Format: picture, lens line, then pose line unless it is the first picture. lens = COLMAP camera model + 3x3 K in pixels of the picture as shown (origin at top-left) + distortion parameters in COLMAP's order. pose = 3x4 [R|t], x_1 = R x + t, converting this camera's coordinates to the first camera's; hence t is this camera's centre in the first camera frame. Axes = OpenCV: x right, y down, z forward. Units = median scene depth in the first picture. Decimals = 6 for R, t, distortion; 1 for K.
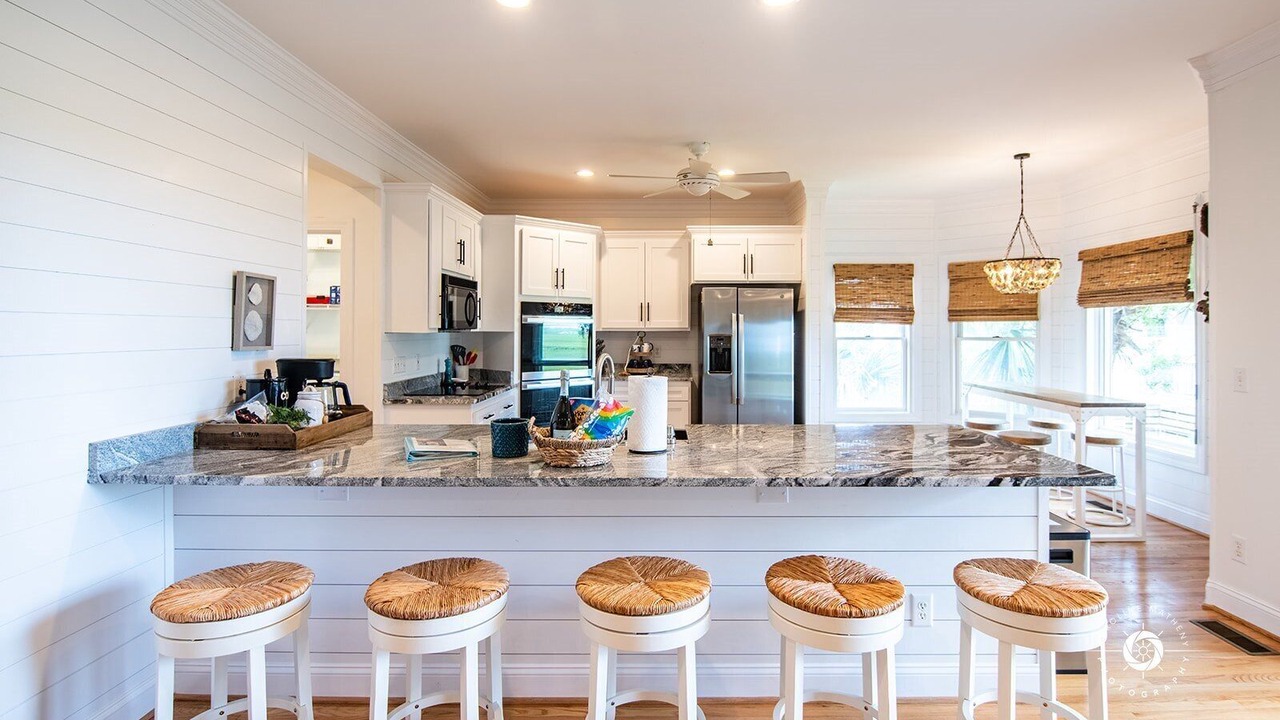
lens RADIAL K [[634.3, 0, 679.1], [0, 634.3, 327.6], [0, 0, 1]] dist [-0.011654, -0.000574]
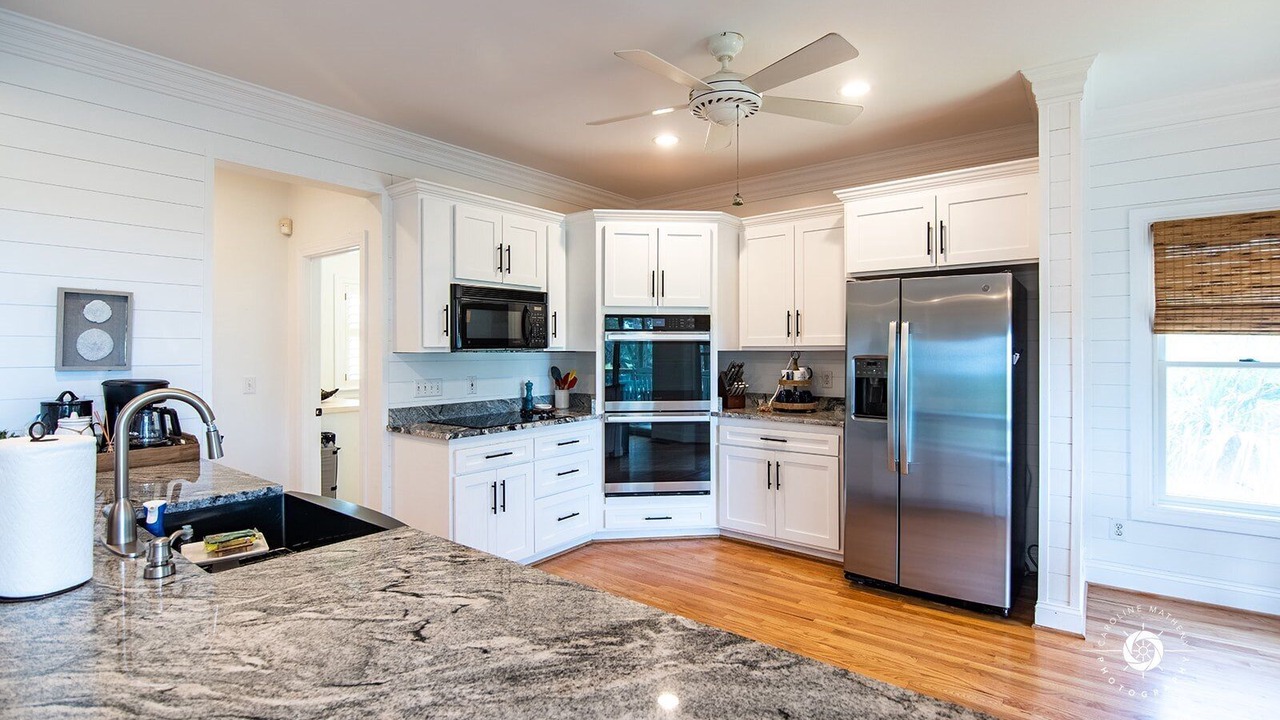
lens RADIAL K [[612.0, 0, 616.9], [0, 612.0, 352.5], [0, 0, 1]] dist [-0.003865, -0.000909]
pose [[0.777811, 0.001861, -0.628495, 0.259691], [0.002920, 0.999974, 0.006575, 0.002735], [0.628491, -0.006949, 0.777786, 0.397450]]
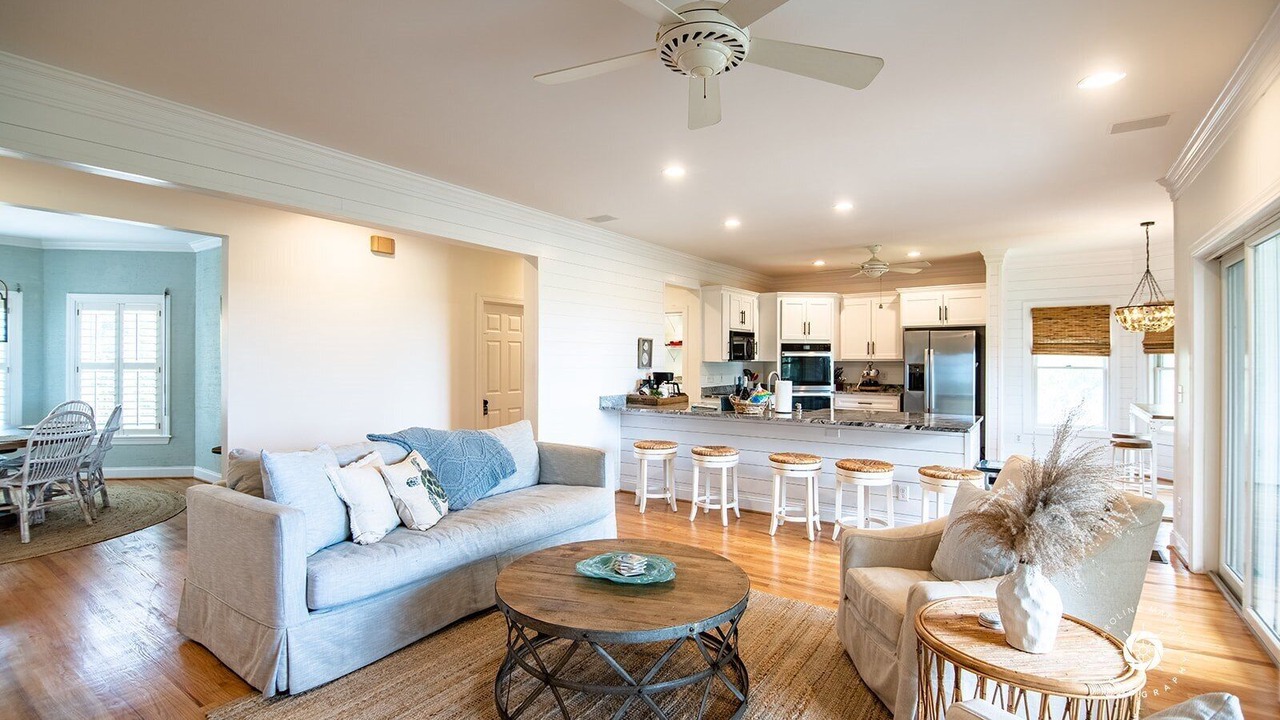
lens RADIAL K [[571.0, 0, 640.0], [0, 571.0, 360.0], [0, 0, 1]] dist [-0.000550, -0.000218]
pose [[0.813675, 0.001007, -0.581319, 0.323457], [0.001097, 0.999994, 0.003267, -0.002793], [0.581318, -0.003296, 0.813669, -0.442298]]
